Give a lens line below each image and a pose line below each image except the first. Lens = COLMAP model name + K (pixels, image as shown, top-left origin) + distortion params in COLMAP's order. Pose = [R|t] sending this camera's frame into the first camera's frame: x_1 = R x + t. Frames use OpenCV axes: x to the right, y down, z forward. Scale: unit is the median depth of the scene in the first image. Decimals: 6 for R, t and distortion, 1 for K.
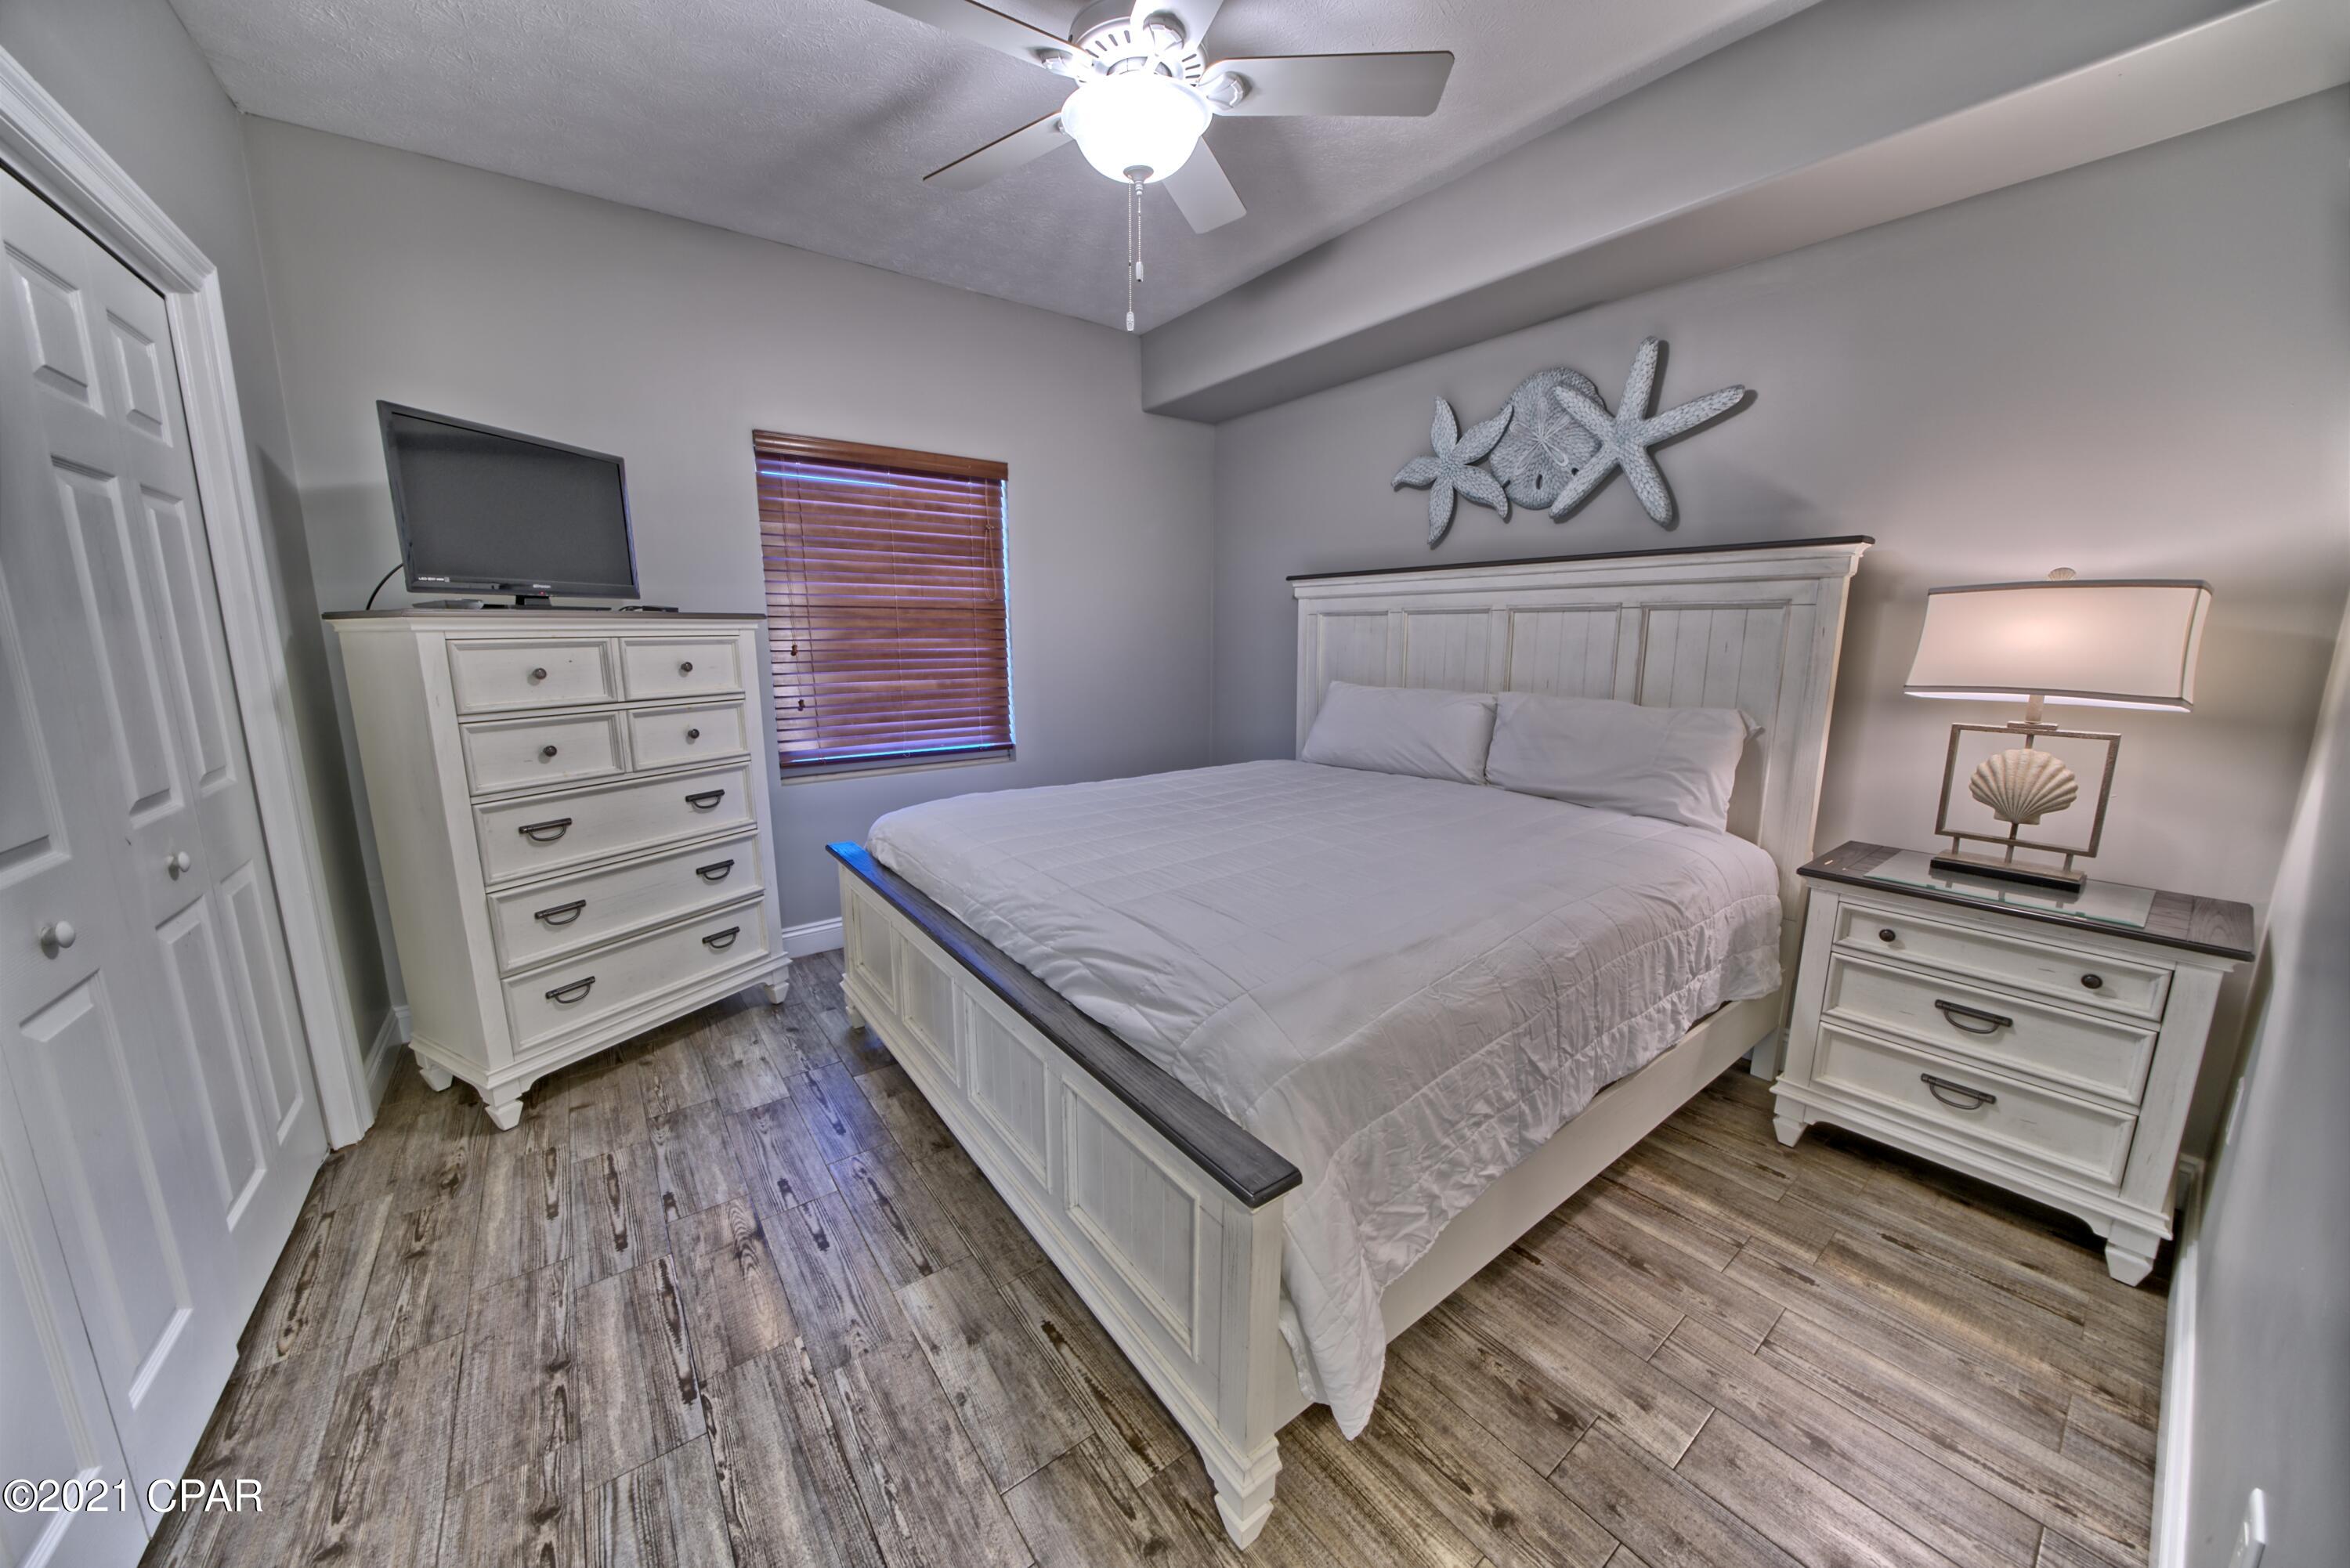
lens RADIAL K [[809.8, 0, 1169.9], [0, 809.8, 783.9], [0, 0, 1]] dist [-0.025790, 0.002397]
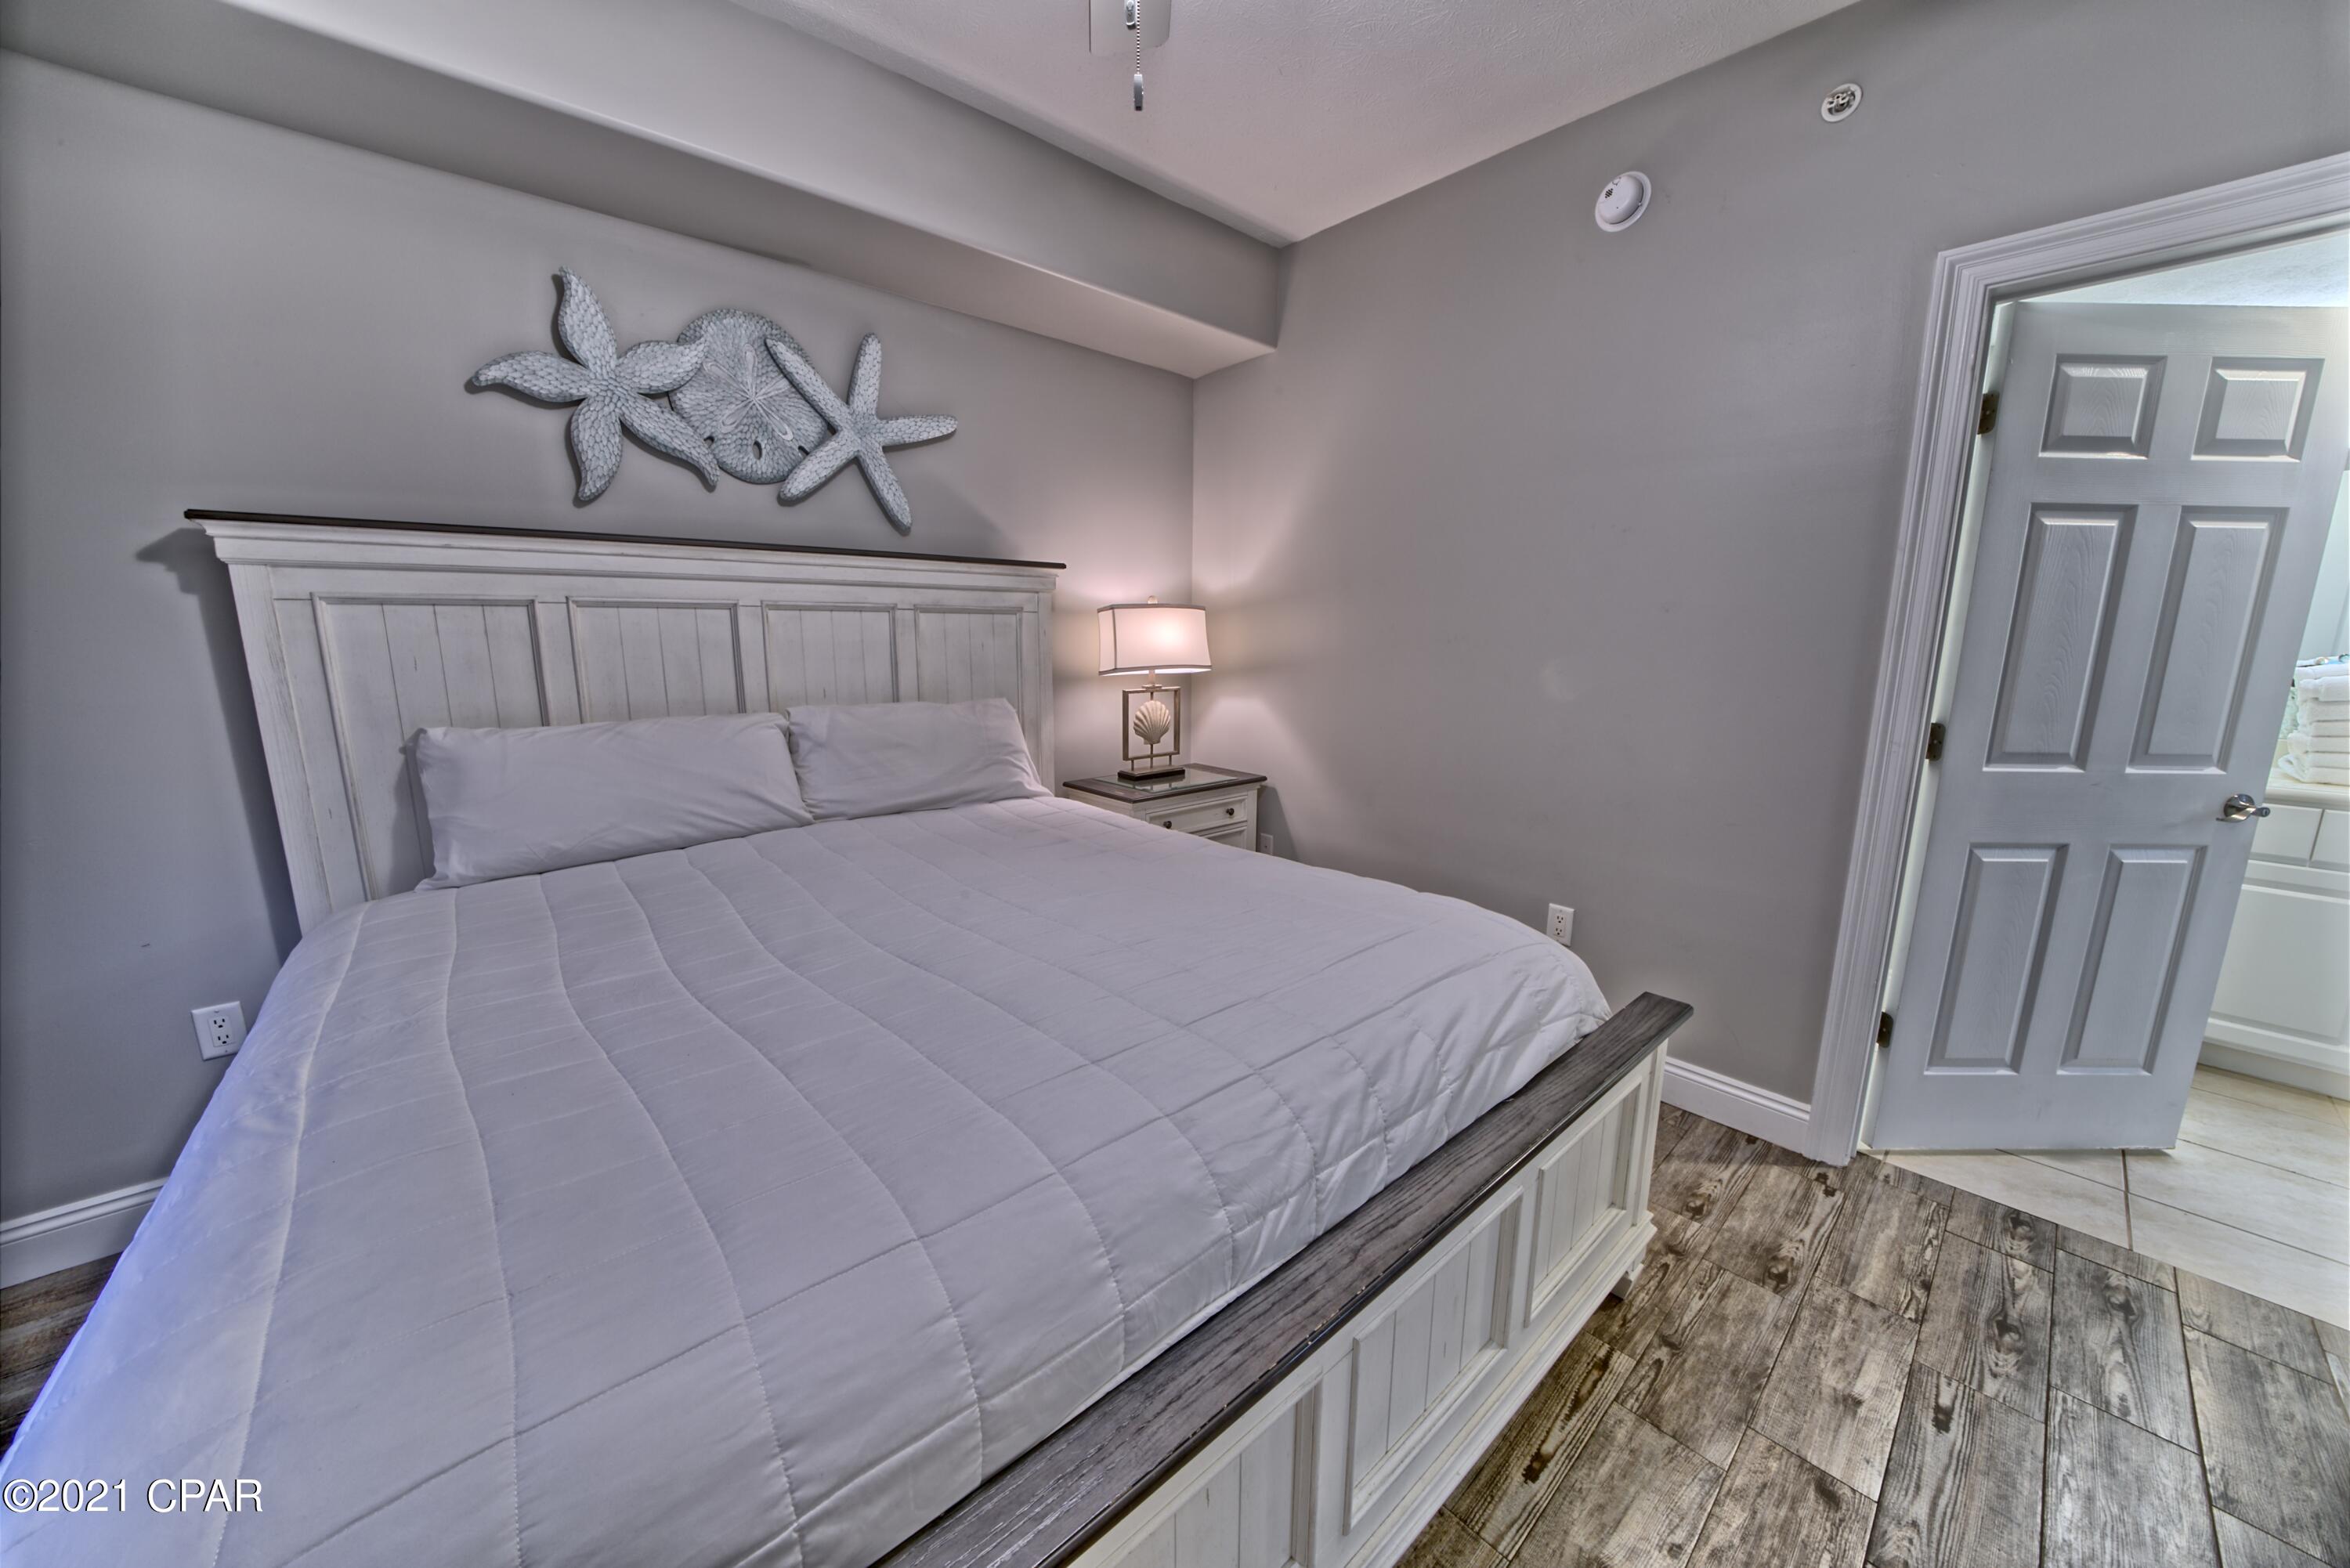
lens RADIAL K [[811.3, 0, 1170.4], [0, 811.3, 783.0], [0, 0, 1]] dist [-0.026653, 0.003302]
pose [[-0.080606, -0.180011, 0.980356, -0.637706], [0.179716, 0.964813, 0.191933, -0.190669], [-0.980411, 0.191656, -0.045419, 1.009602]]
